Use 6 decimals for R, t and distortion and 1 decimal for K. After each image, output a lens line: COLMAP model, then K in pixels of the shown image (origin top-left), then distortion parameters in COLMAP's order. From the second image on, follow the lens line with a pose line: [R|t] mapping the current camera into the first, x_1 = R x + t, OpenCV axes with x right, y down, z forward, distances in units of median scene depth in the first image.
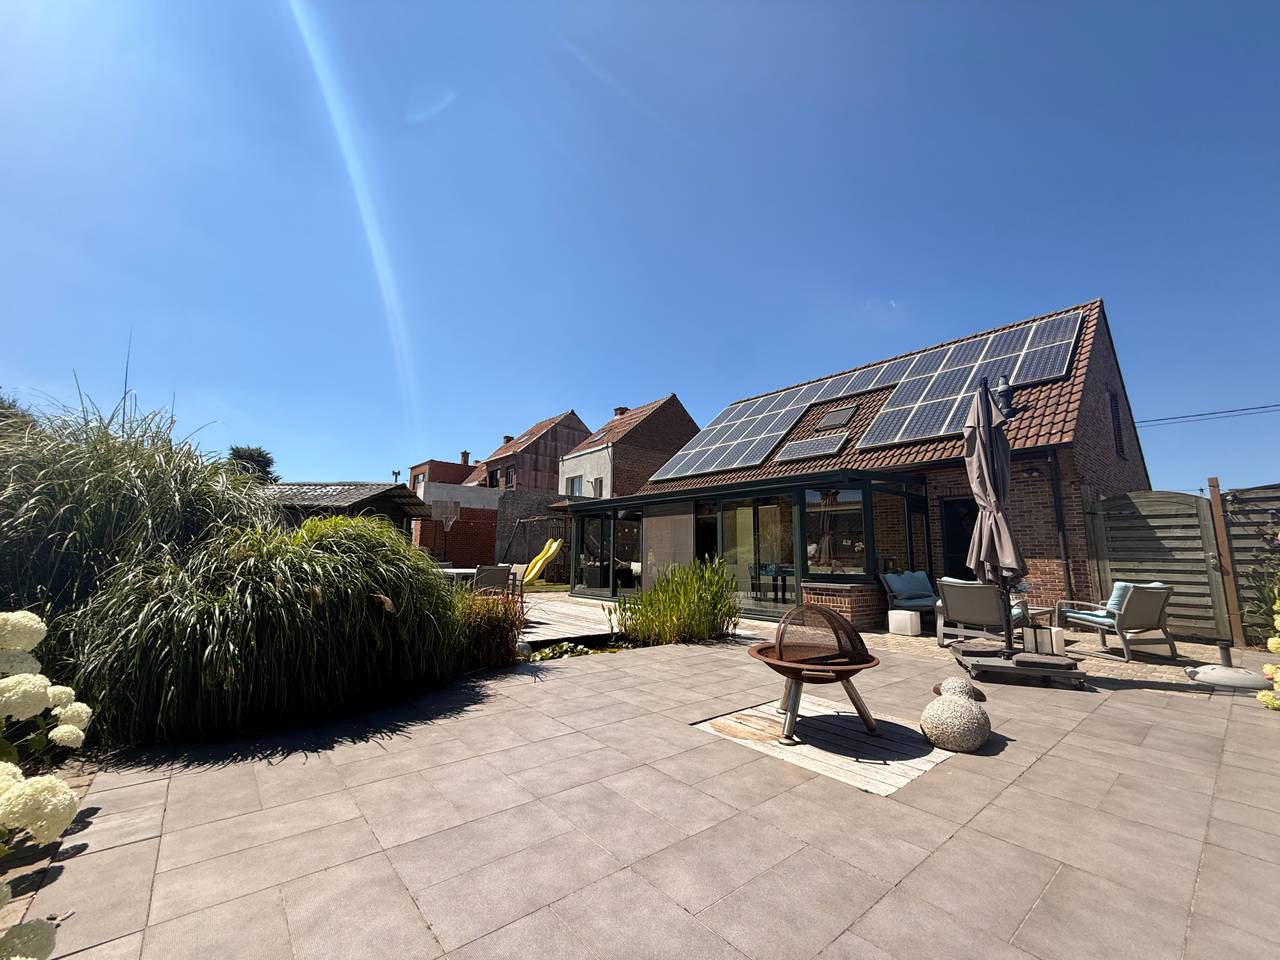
lens RADIAL K [[508.1, 0, 635.2], [0, 508.1, 483.7], [0, 0, 1]] dist [0.000609, 0.000163]
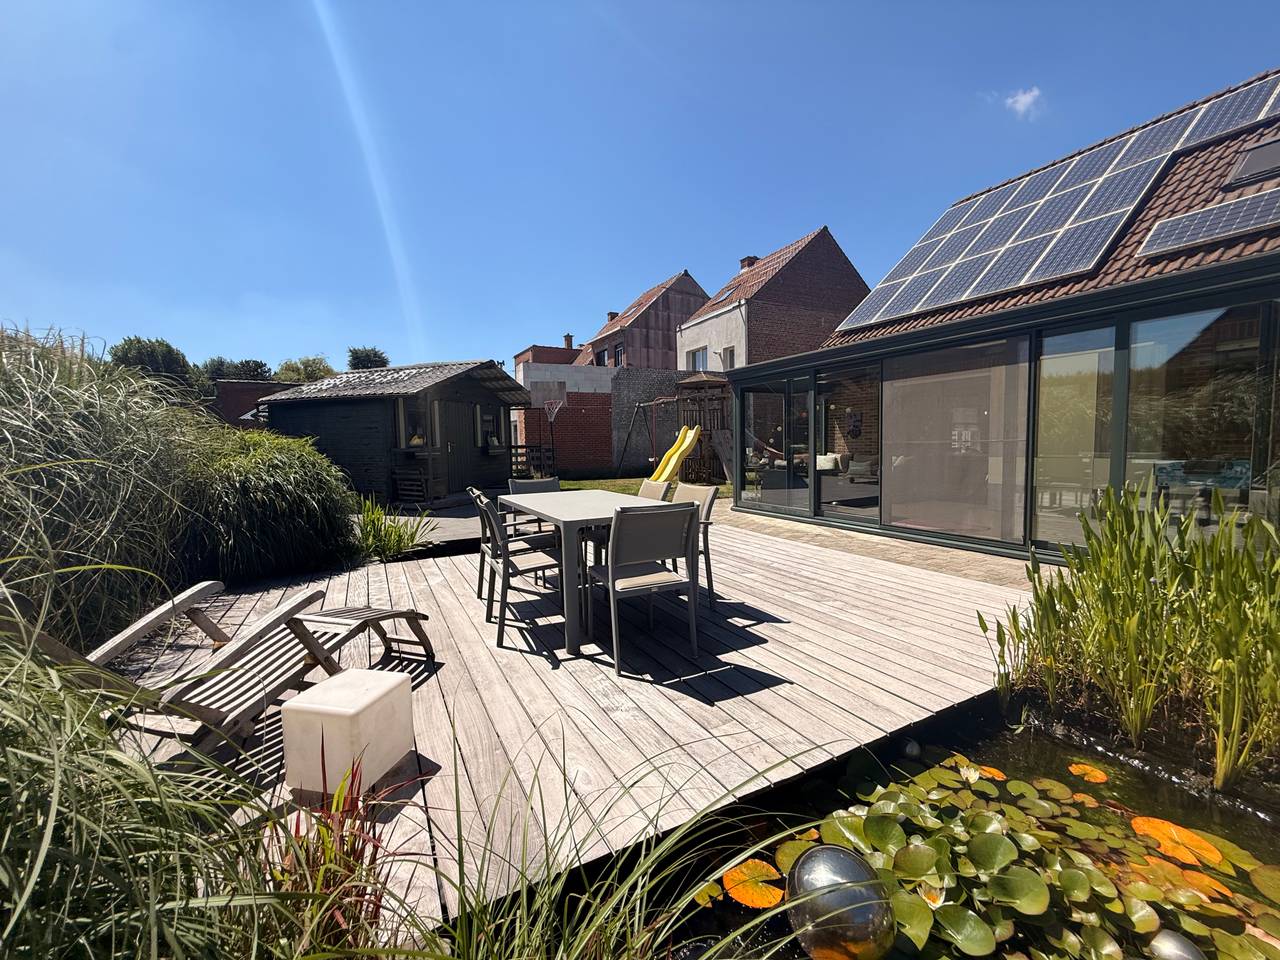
lens RADIAL K [[508.1, 0, 635.3], [0, 508.1, 480.5], [0, 0, 1]] dist [0.000609, 0.000163]
pose [[0.977950, -0.019311, -0.207945, -0.050109], [0.063798, 0.975742, 0.209423, 0.015207], [0.198856, -0.218072, 0.955459, 0.151381]]
